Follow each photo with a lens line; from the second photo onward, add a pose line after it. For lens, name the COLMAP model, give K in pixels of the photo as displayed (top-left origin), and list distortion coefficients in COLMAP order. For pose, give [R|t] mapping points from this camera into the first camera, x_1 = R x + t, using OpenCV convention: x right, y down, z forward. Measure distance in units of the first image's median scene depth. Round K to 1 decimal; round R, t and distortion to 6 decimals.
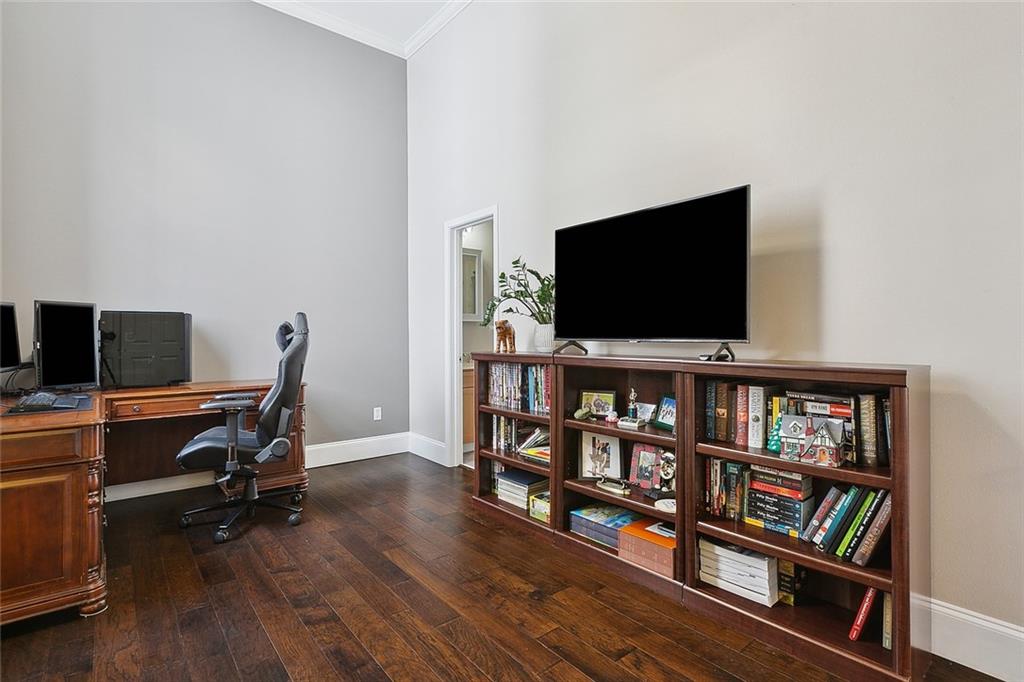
lens RADIAL K [[487.7, 0, 512.0], [0, 487.7, 341.0], [0, 0, 1]] dist [-0.001467, -0.000060]
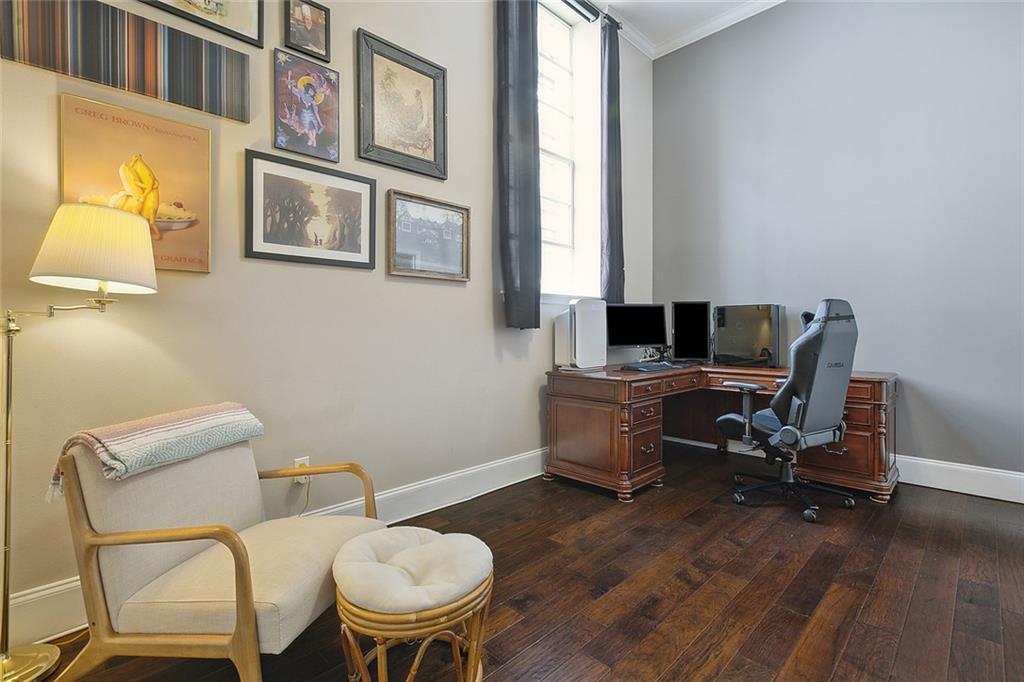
lens RADIAL K [[466.6, 0, 510.4], [0, 466.6, 330.5], [0, 0, 1]] dist [0.001682, -0.000406]
pose [[0.113273, 0.012402, -0.993487, 0.482991], [-0.007664, 0.999903, 0.011608, -0.005979], [0.993534, 0.006299, 0.113357, 0.371162]]
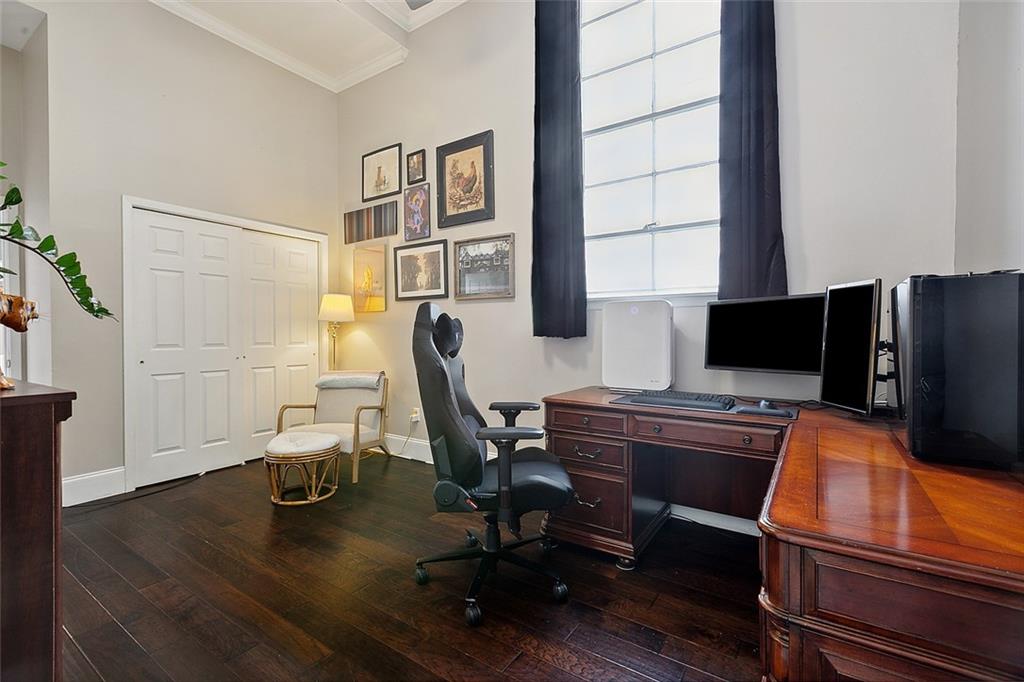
lens RADIAL K [[457.6, 0, 512.0], [0, 457.6, 341.0], [0, 0, 1]] dist [-0.000042, -0.000141]
pose [[-0.952356, 0.009403, -0.304844, -0.315357], [0.002996, 0.999765, 0.021481, -0.013902], [0.304974, 0.019544, -0.952160, 1.730670]]
